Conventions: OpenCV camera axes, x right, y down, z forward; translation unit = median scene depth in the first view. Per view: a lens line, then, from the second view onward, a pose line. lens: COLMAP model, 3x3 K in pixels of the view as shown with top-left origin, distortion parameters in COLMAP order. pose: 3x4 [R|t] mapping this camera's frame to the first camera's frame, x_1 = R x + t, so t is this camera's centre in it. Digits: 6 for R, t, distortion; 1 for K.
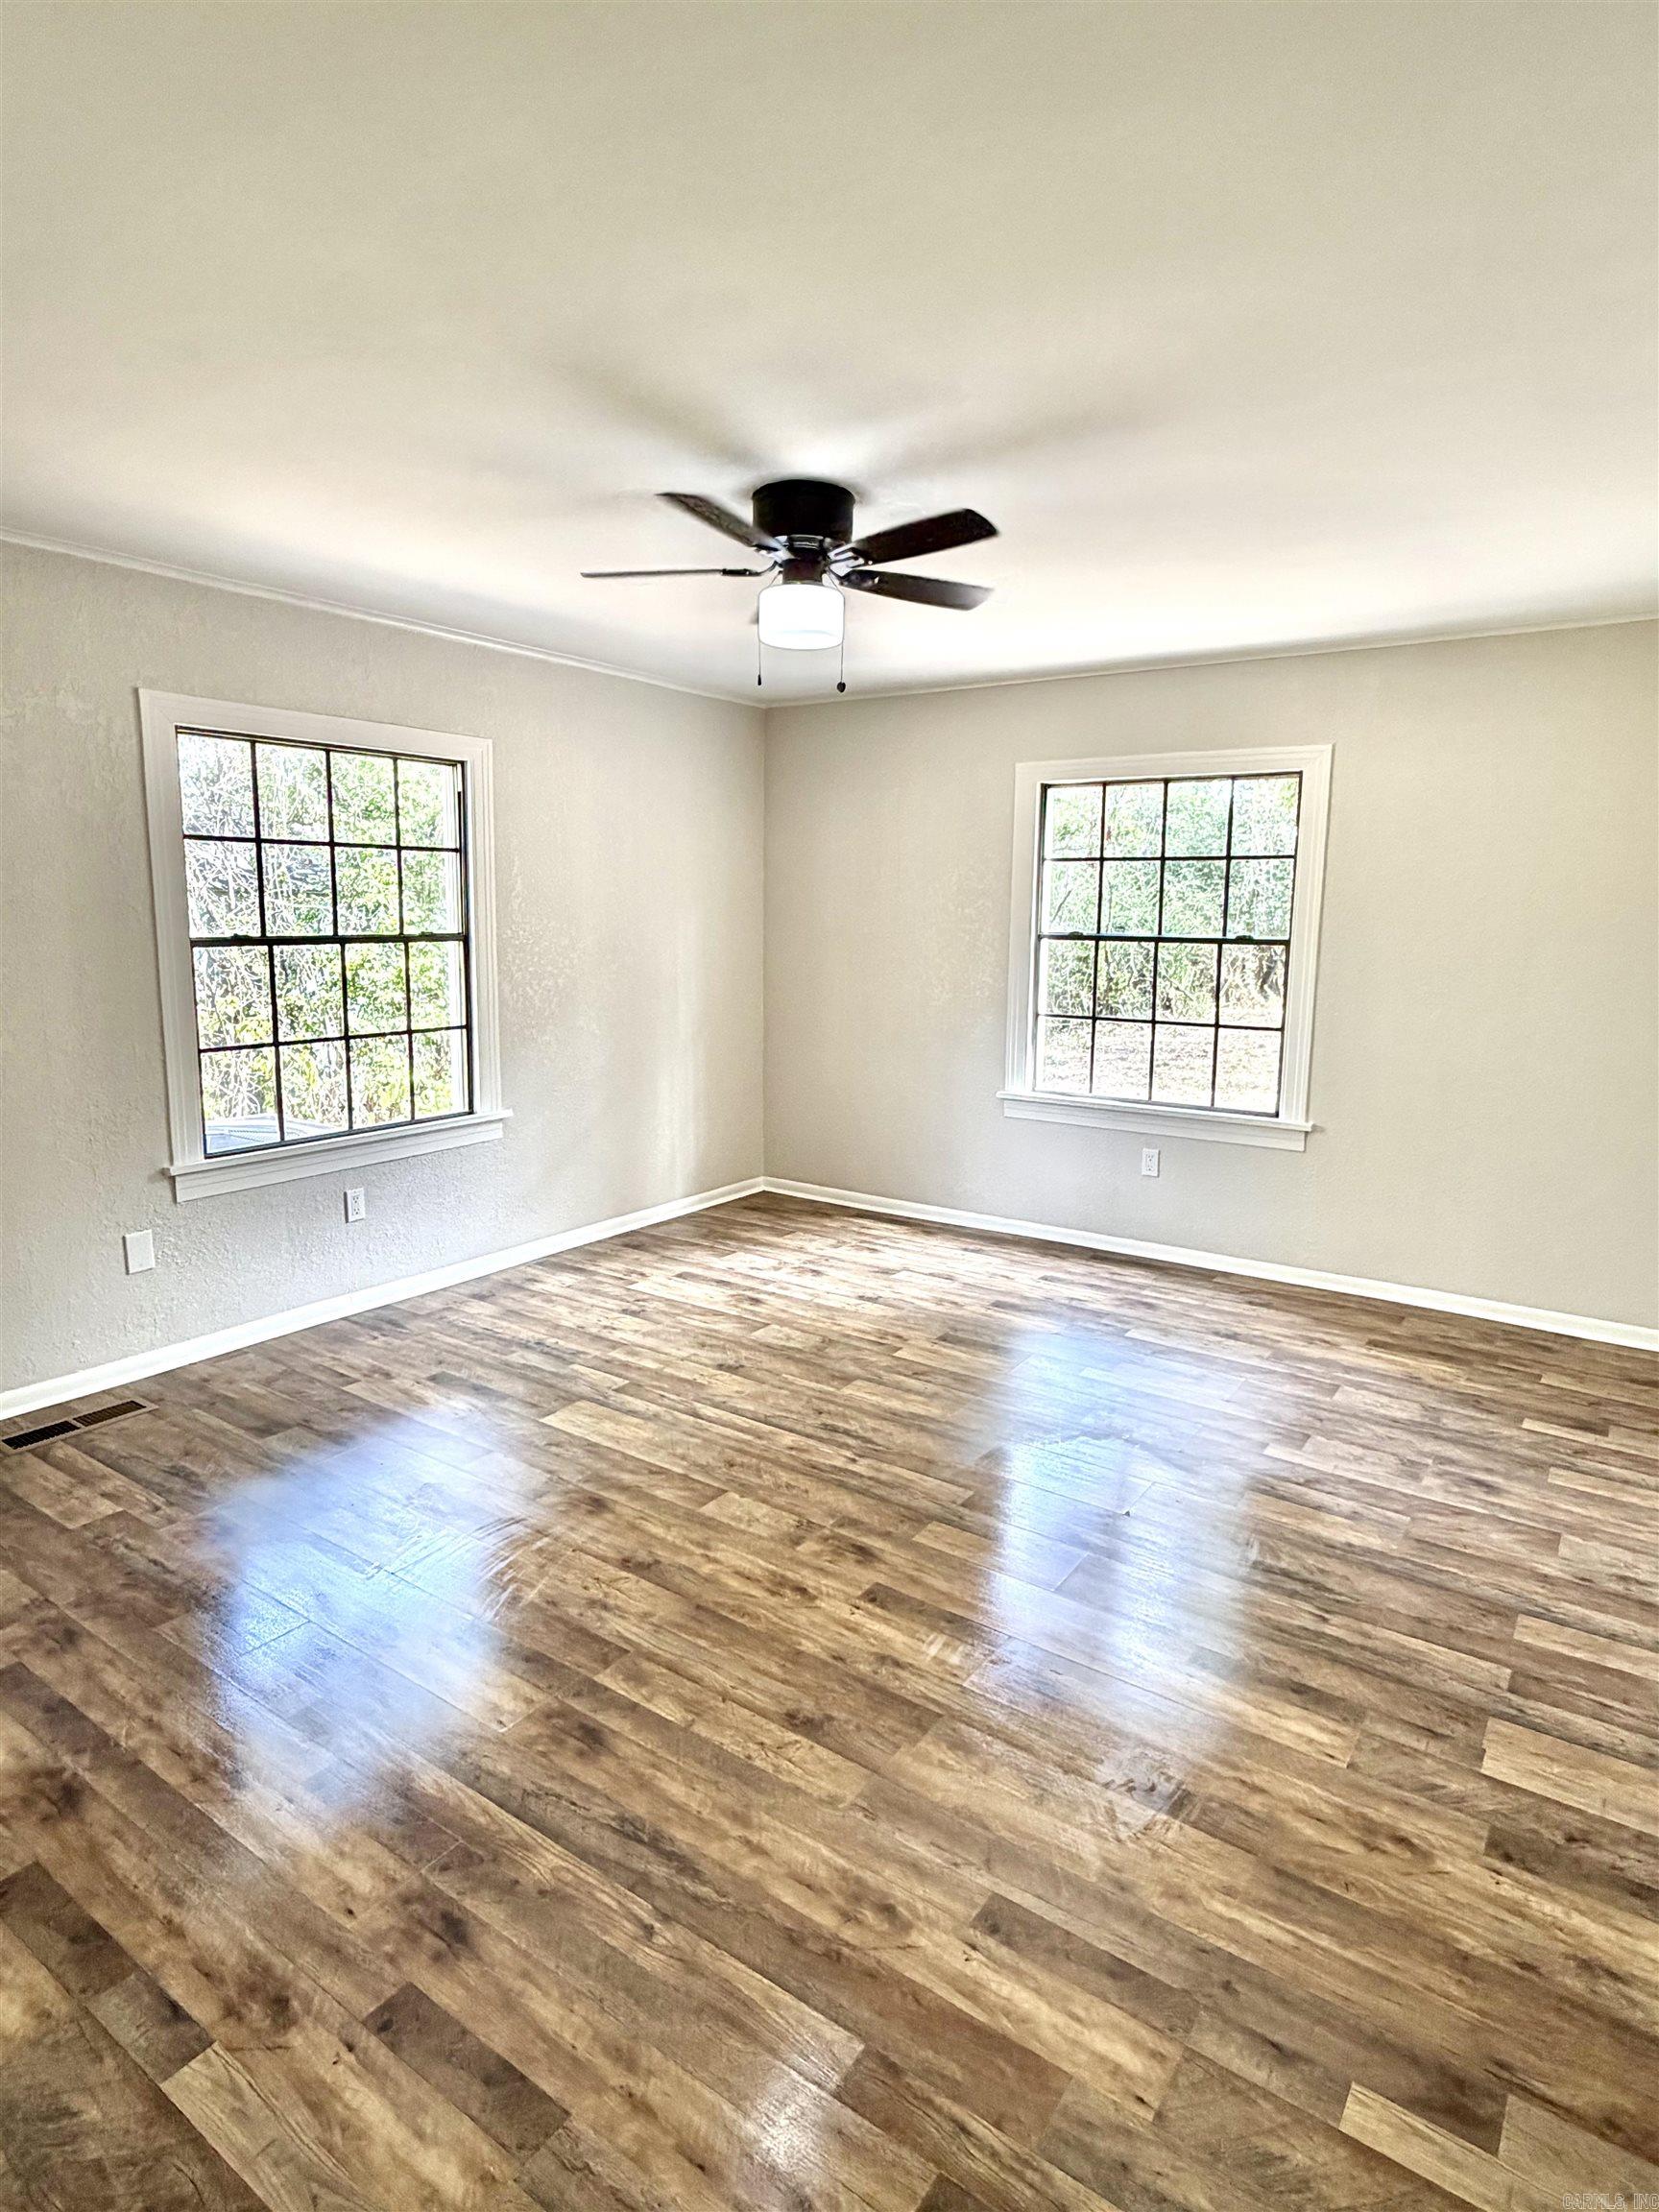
lens RADIAL K [[1203.2, 0, 829.8], [0, 1203.2, 1088.2], [0, 0, 1]] dist [-0.001590, -0.001707]
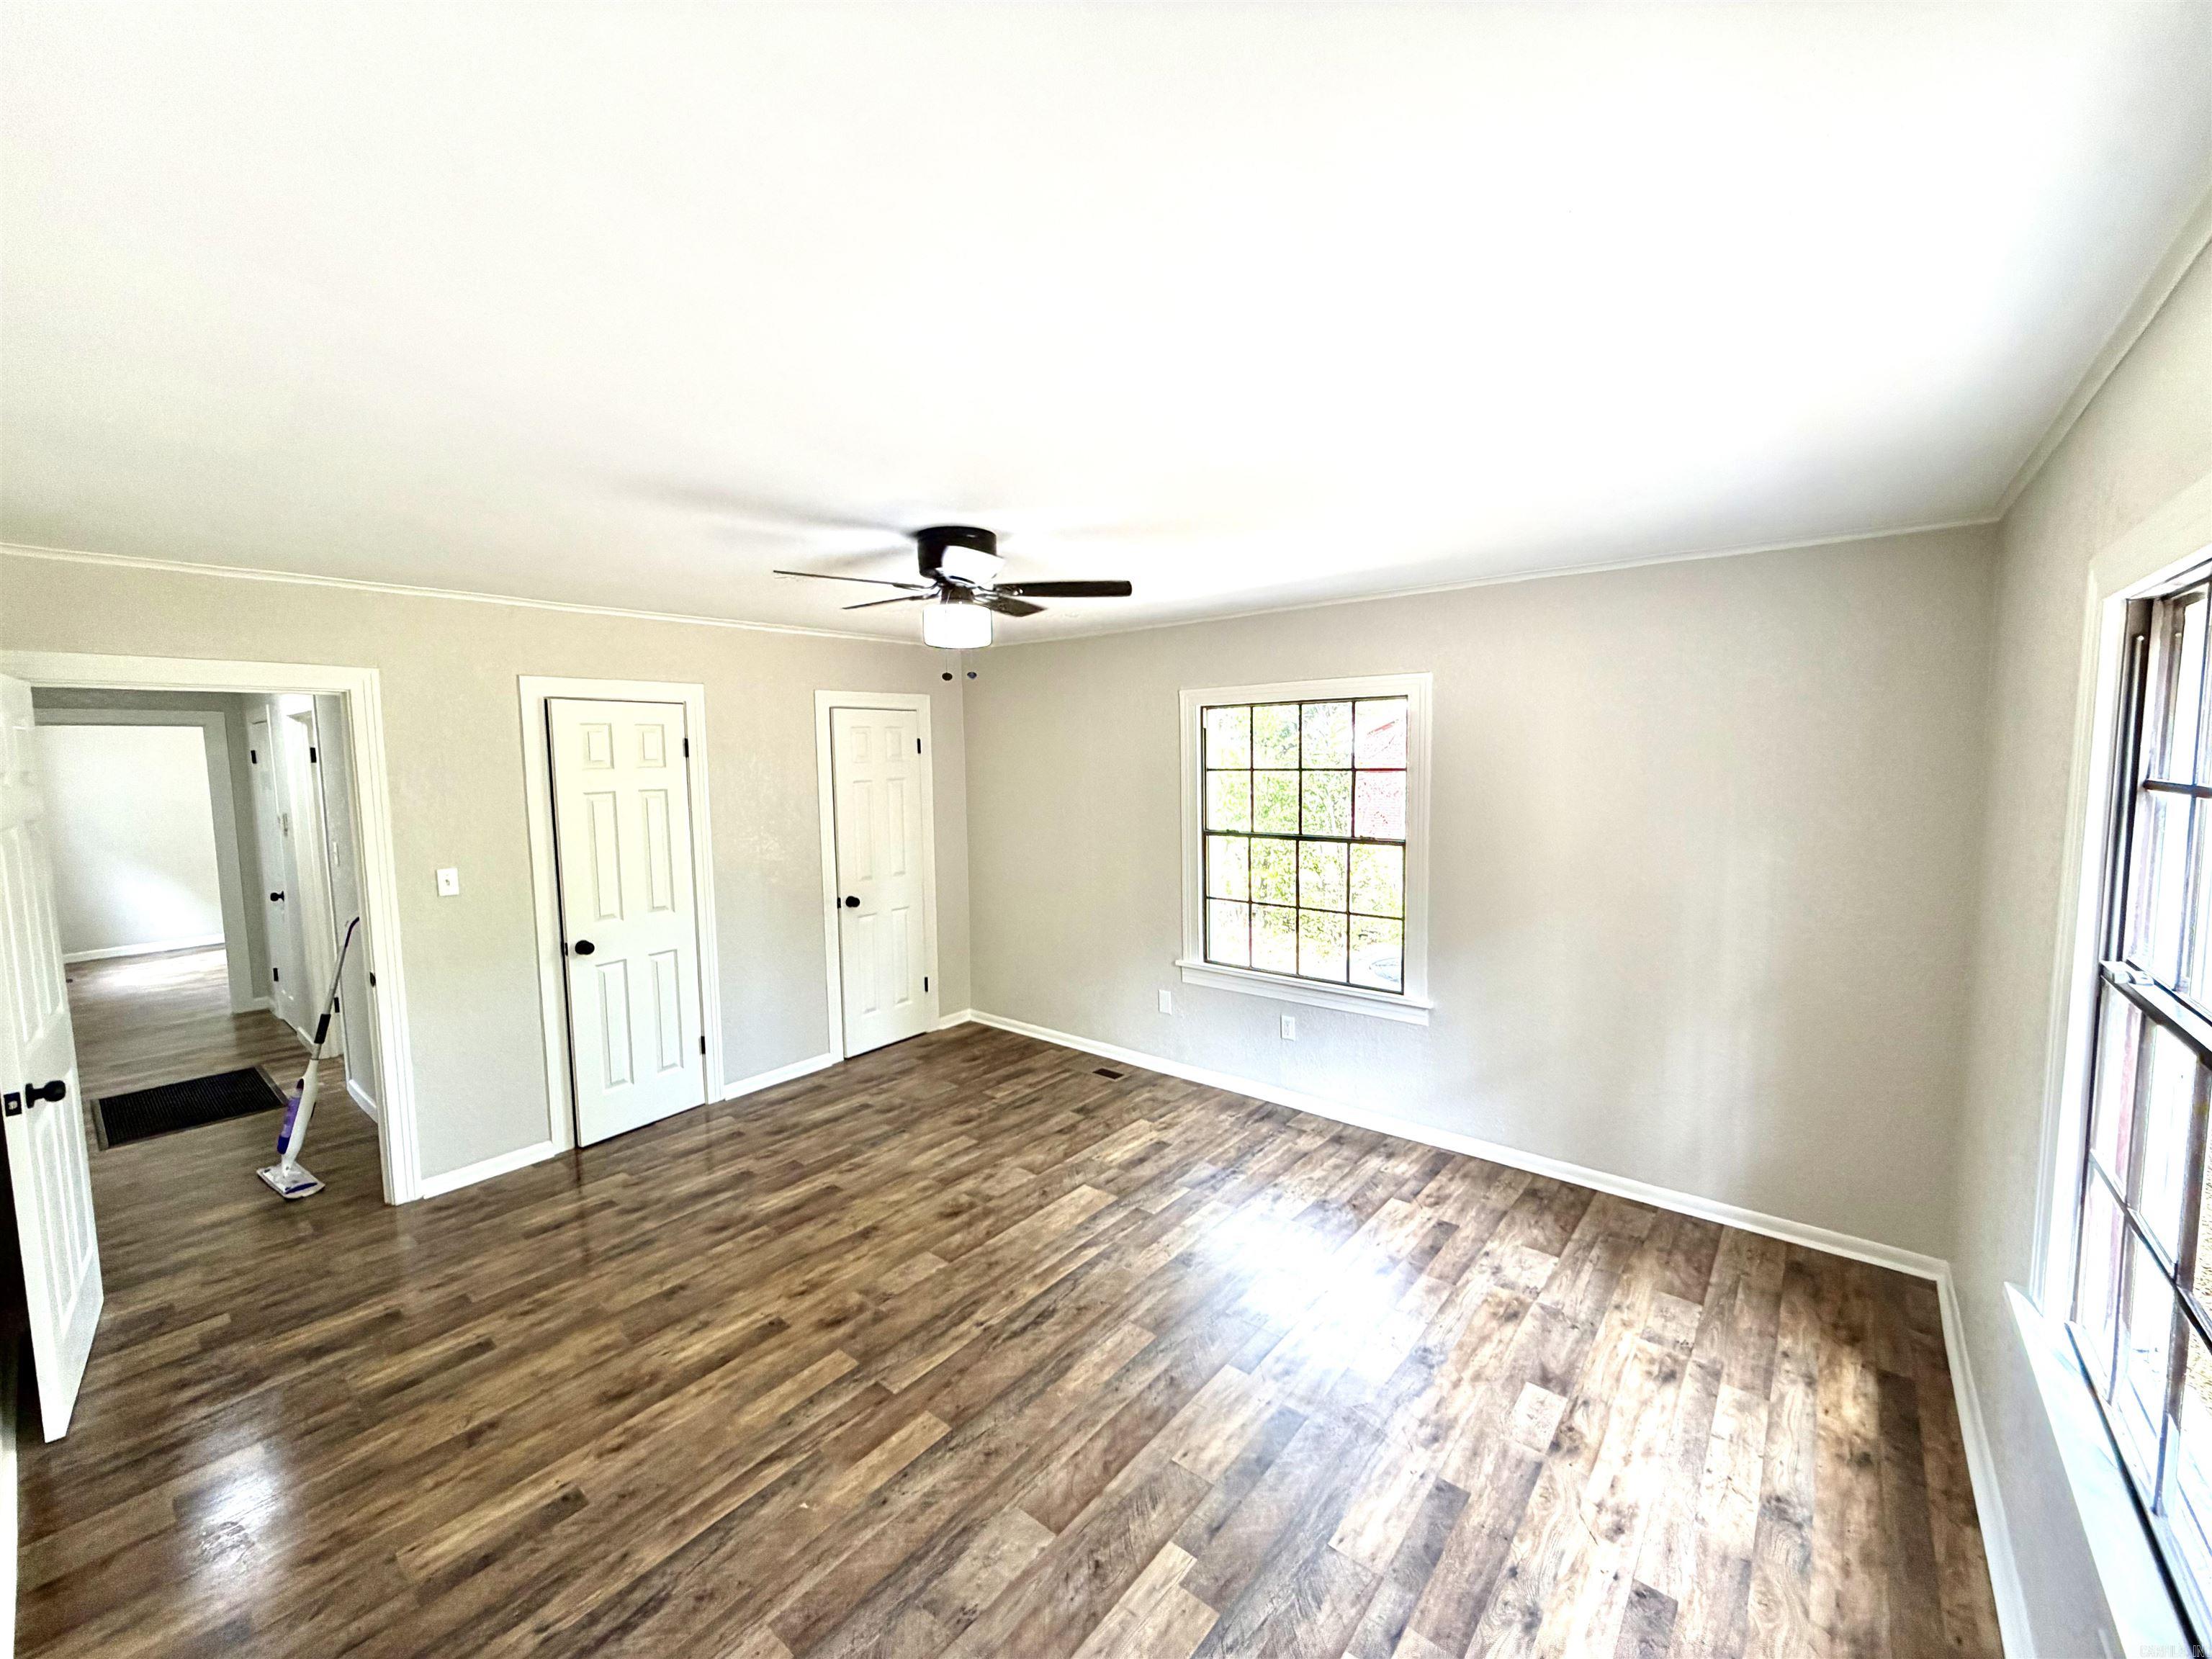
lens RADIAL K [[884.8, 0, 1116.5], [0, 884.8, 835.3], [0, 0, 1]] dist [0.000034, 0.000667]
pose [[-0.073543, 0.082492, -0.993875, 0.751052], [-0.139668, 0.985900, 0.092165, -0.229834], [0.987464, 0.145590, -0.060984, 1.026835]]
